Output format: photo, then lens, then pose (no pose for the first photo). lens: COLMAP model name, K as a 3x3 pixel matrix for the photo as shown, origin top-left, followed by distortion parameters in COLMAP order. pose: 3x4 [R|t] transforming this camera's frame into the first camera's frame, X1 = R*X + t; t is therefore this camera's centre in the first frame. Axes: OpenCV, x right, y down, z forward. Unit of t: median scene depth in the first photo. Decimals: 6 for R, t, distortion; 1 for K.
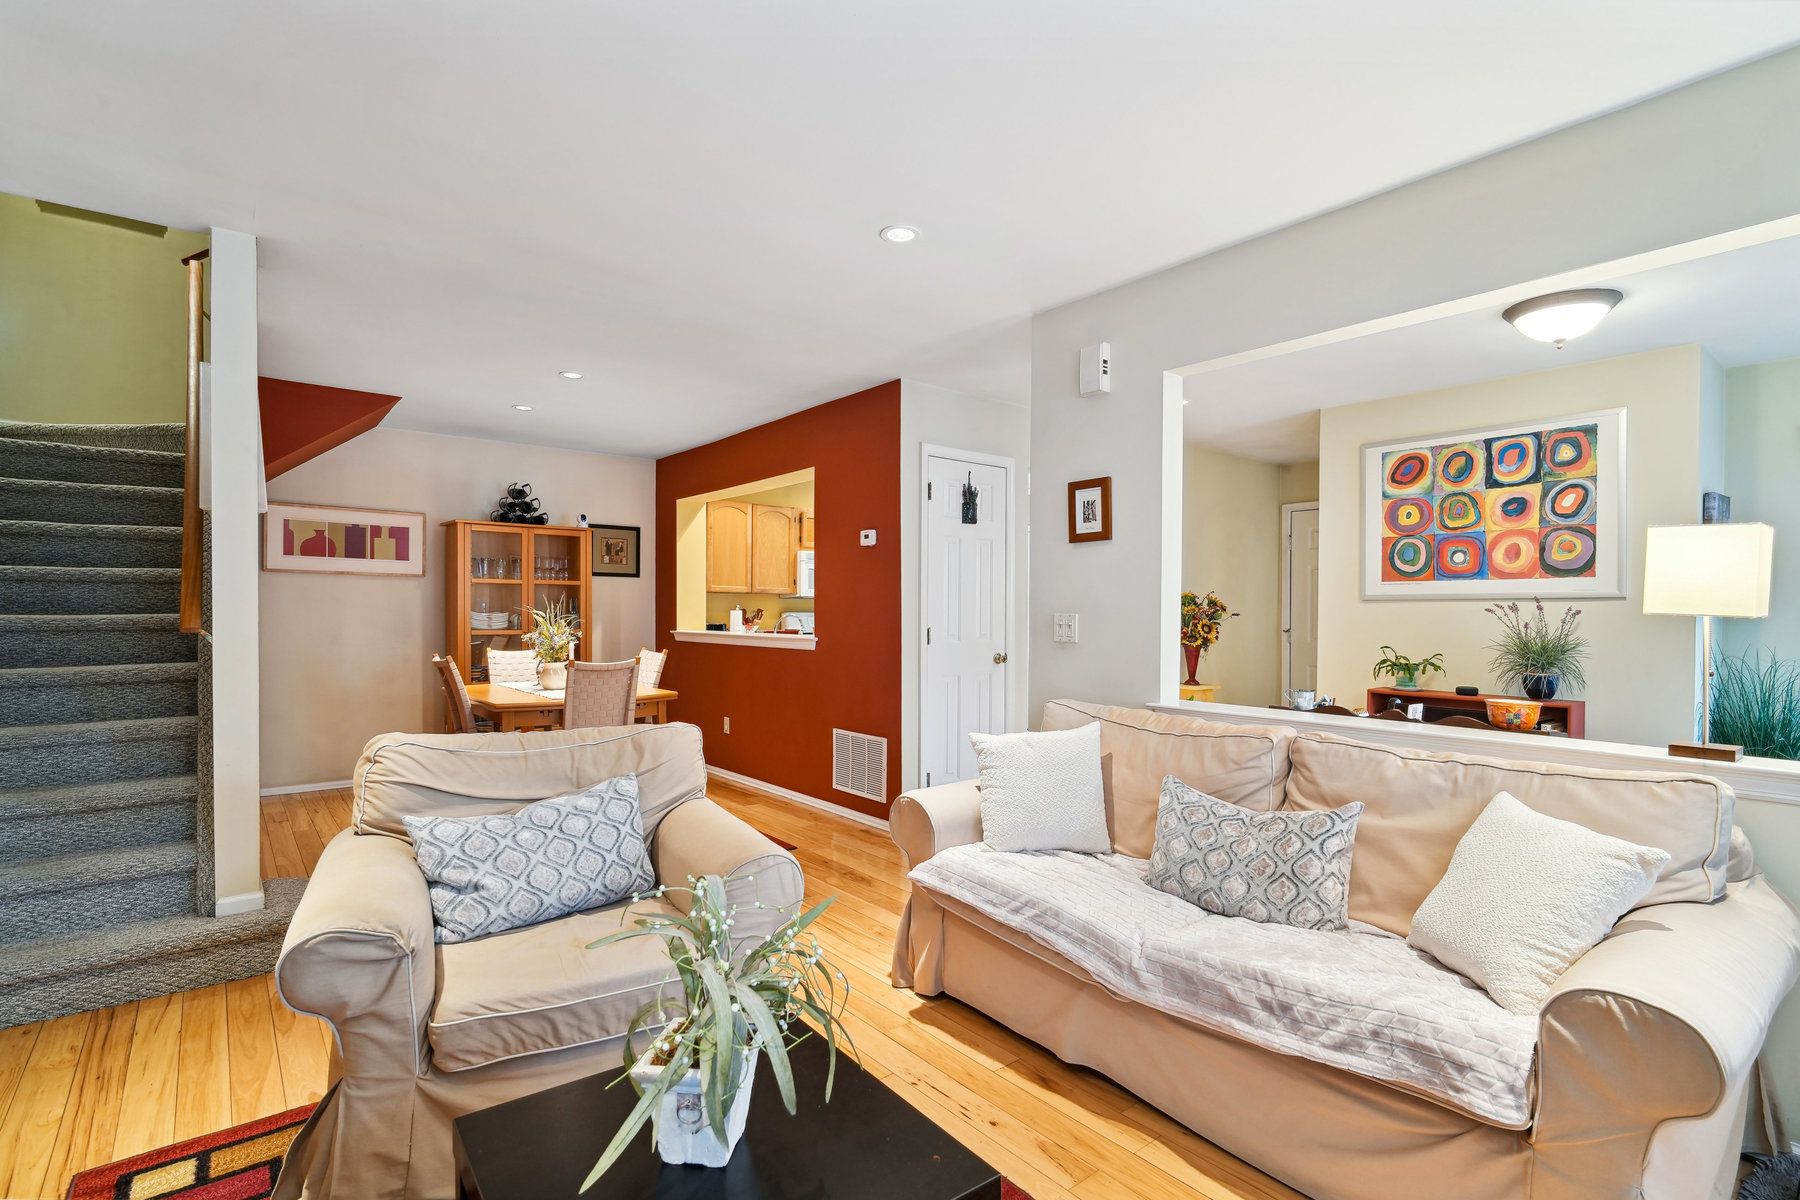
lens RADIAL K [[852.7, 0, 903.0], [0, 852.7, 624.3], [0, 0, 1]] dist [-0.000528, -0.000161]
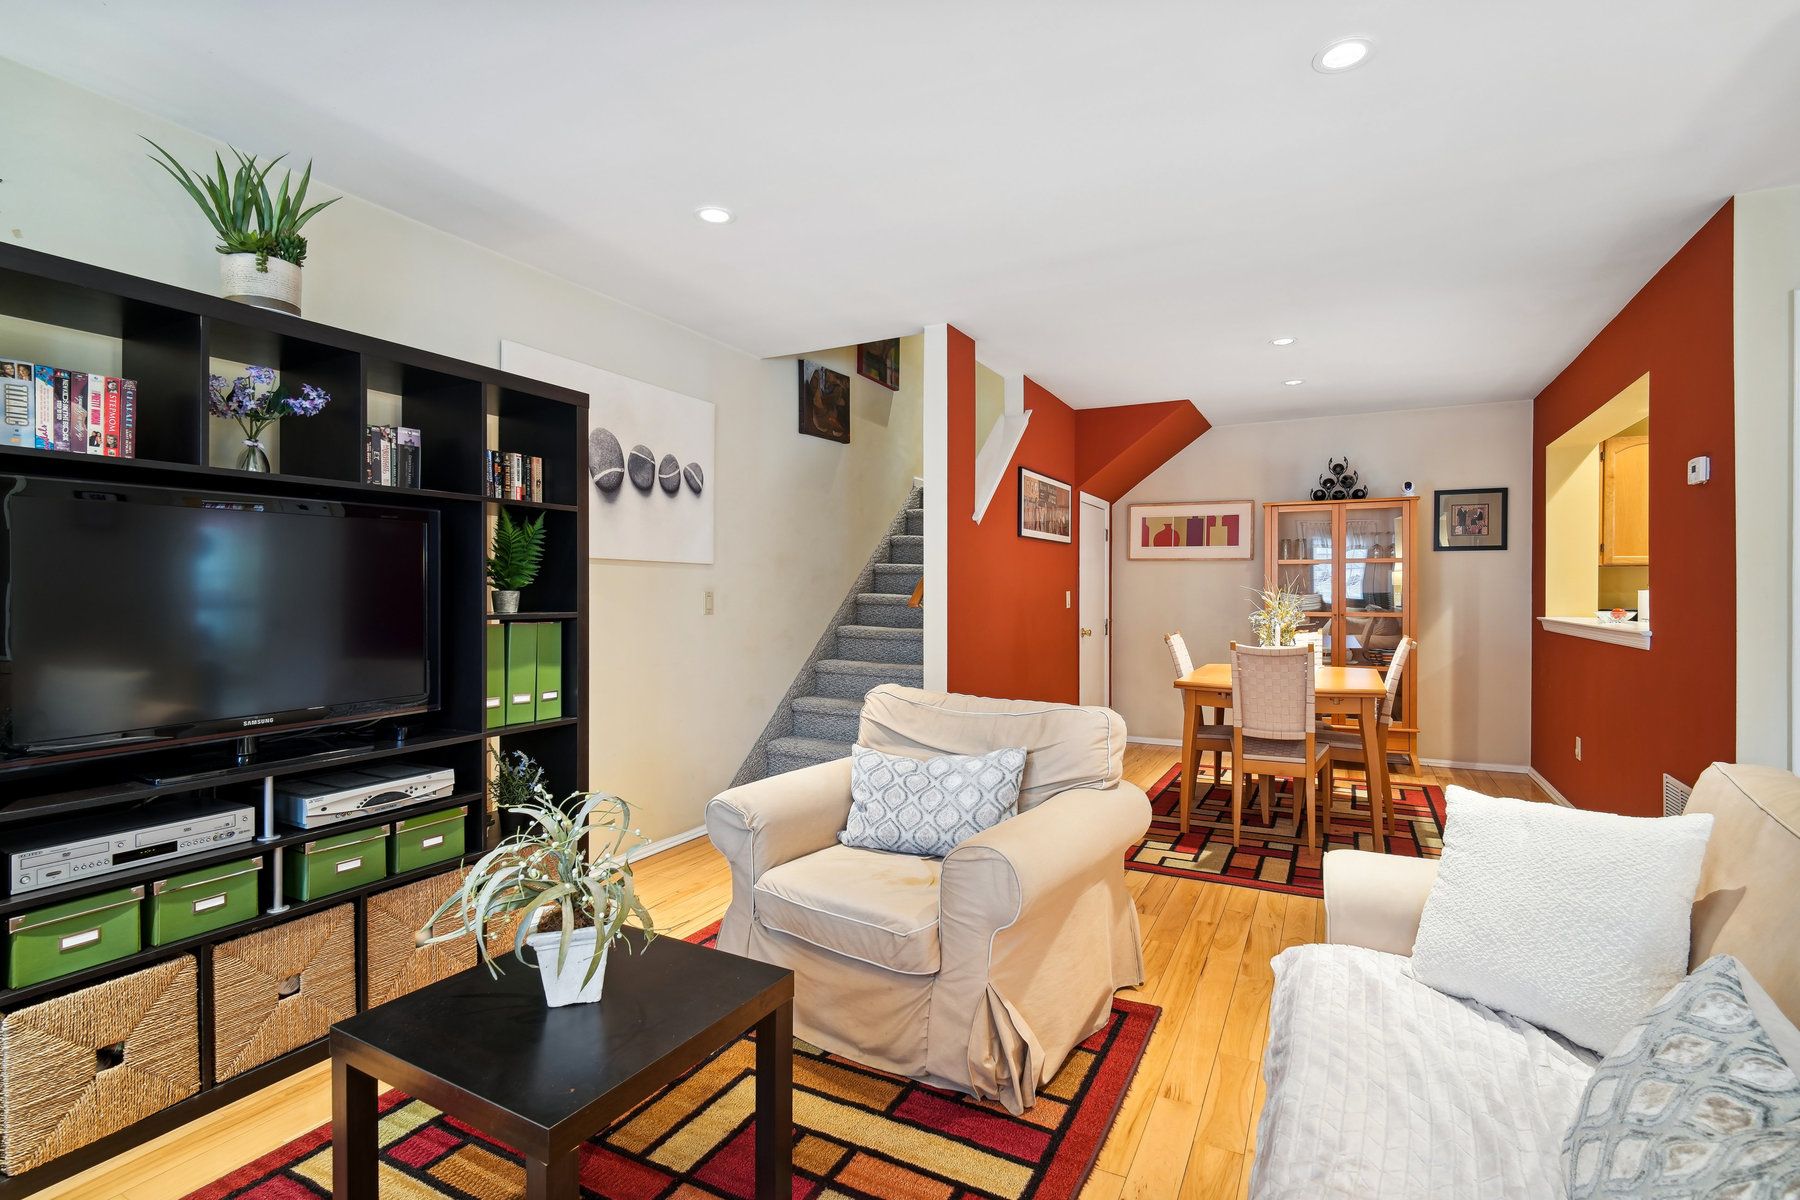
lens RADIAL K [[852.9, 0, 896.6], [0, 852.9, 592.2], [0, 0, 1]] dist [-0.001194, -0.001123]
pose [[0.394956, -0.003406, -0.918694, 0.244808], [-0.012186, 0.999886, -0.008946, -0.001300], [0.918619, 0.014728, 0.394869, 0.190028]]
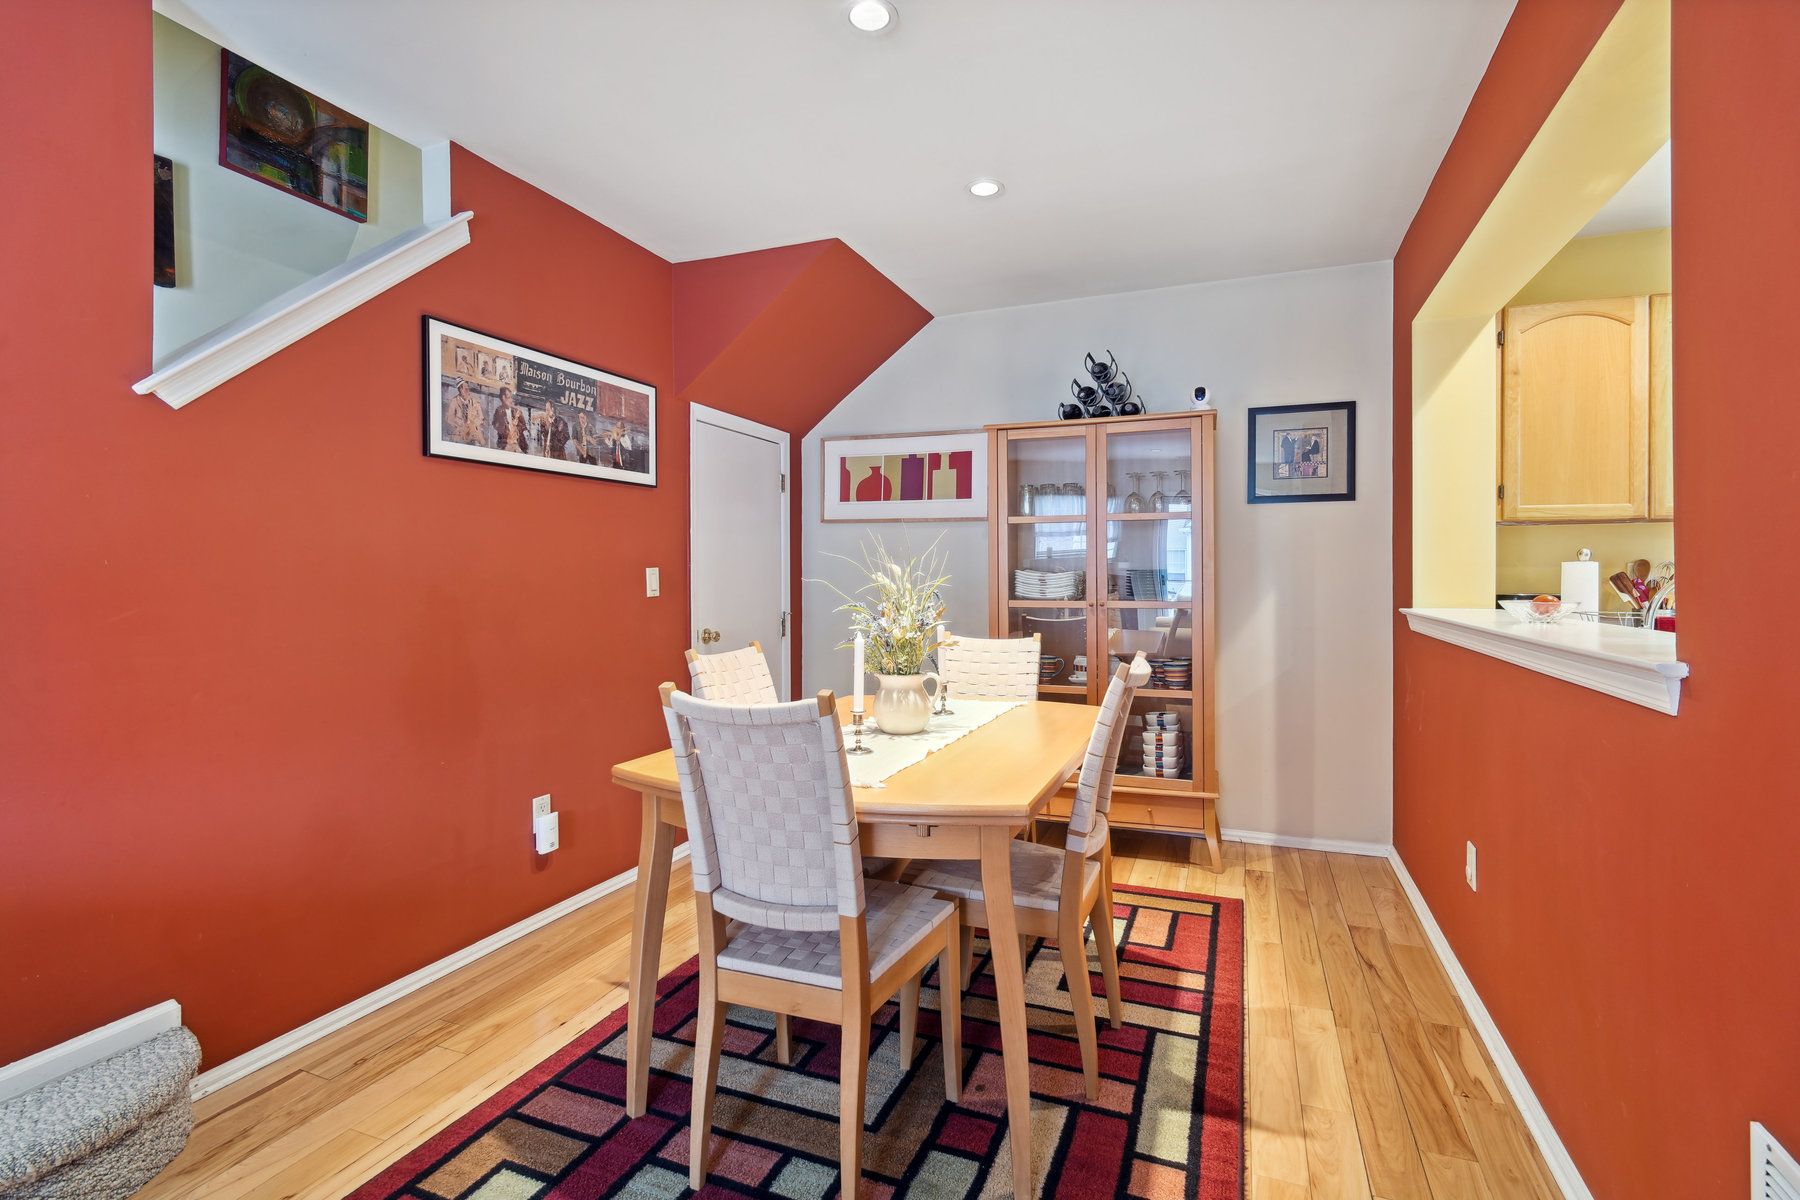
lens RADIAL K [[844.3, 0, 900.0], [0, 844.3, 572.8], [0, 0, 1]] dist [0.000294, -0.000290]
pose [[0.485052, -0.008742, -0.874442, -0.006067], [-0.009013, 0.999847, -0.014995, -0.003162], [0.874439, 0.015155, 0.484899, 0.641014]]
